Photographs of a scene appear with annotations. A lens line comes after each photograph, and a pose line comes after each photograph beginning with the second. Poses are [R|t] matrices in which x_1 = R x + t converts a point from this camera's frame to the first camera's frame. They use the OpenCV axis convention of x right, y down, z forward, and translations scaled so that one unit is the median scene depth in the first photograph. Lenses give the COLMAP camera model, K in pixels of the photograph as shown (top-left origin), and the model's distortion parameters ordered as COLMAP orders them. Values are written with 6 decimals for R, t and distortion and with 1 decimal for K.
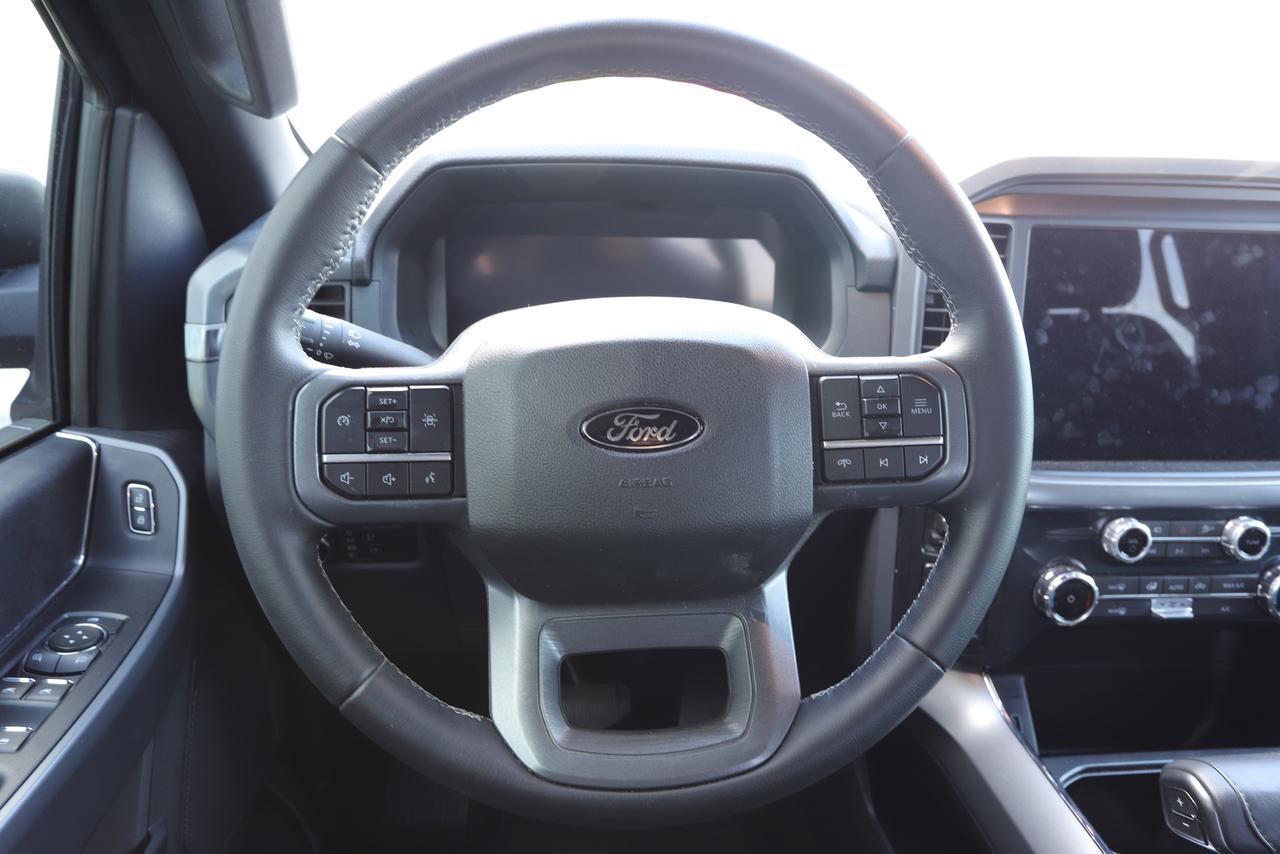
lens RADIAL K [[848.0, 0, 642.1], [0, 848.0, 426.4], [0, 0, 1]] dist [0.009480, 0.001758]
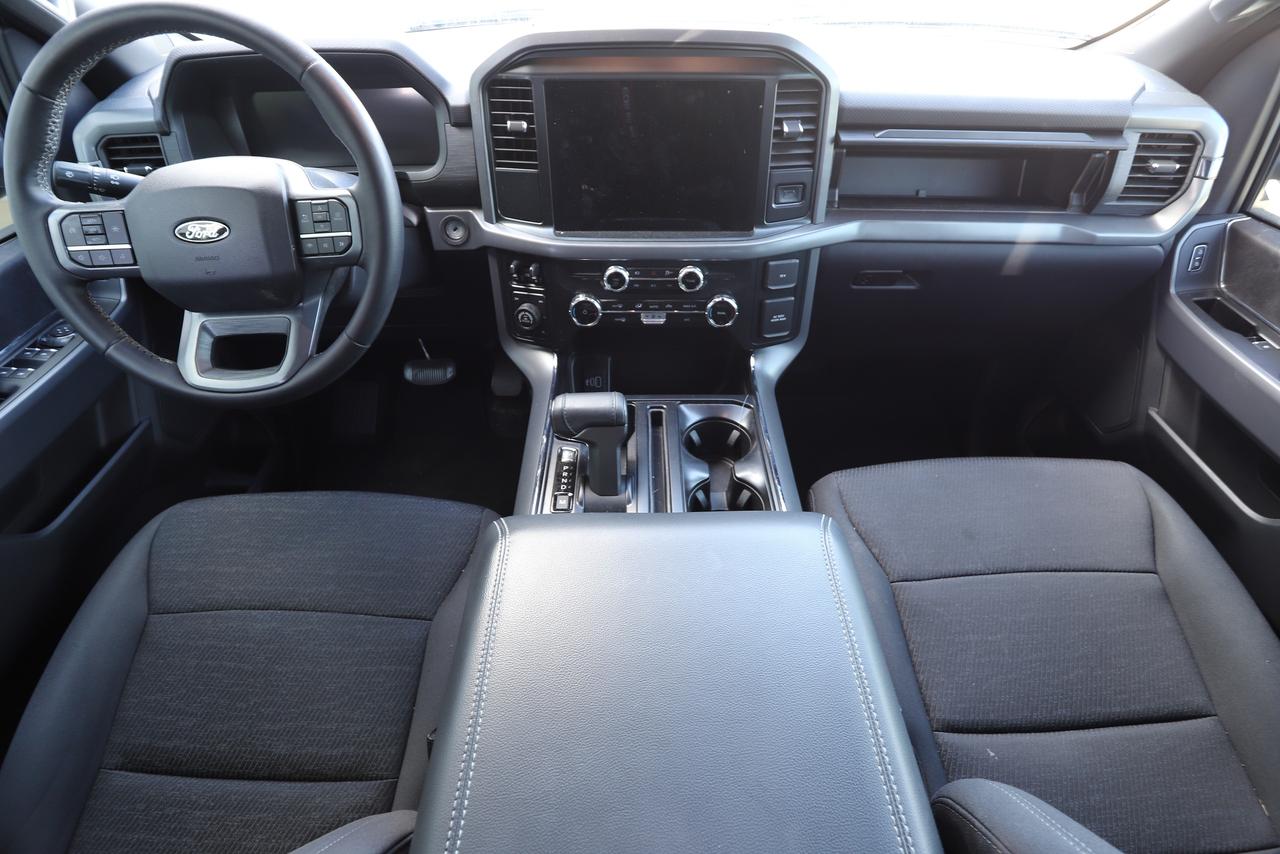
lens RADIAL K [[625.4, 0, 637.4], [0, 625.4, 434.3], [0, 0, 1]] dist [-0.029044, 0.002407]
pose [[0.996051, 0.022579, -0.085863, 0.740156], [0.011530, 0.926034, 0.377263, -0.057014], [0.088030, -0.376763, 0.922117, -0.304786]]
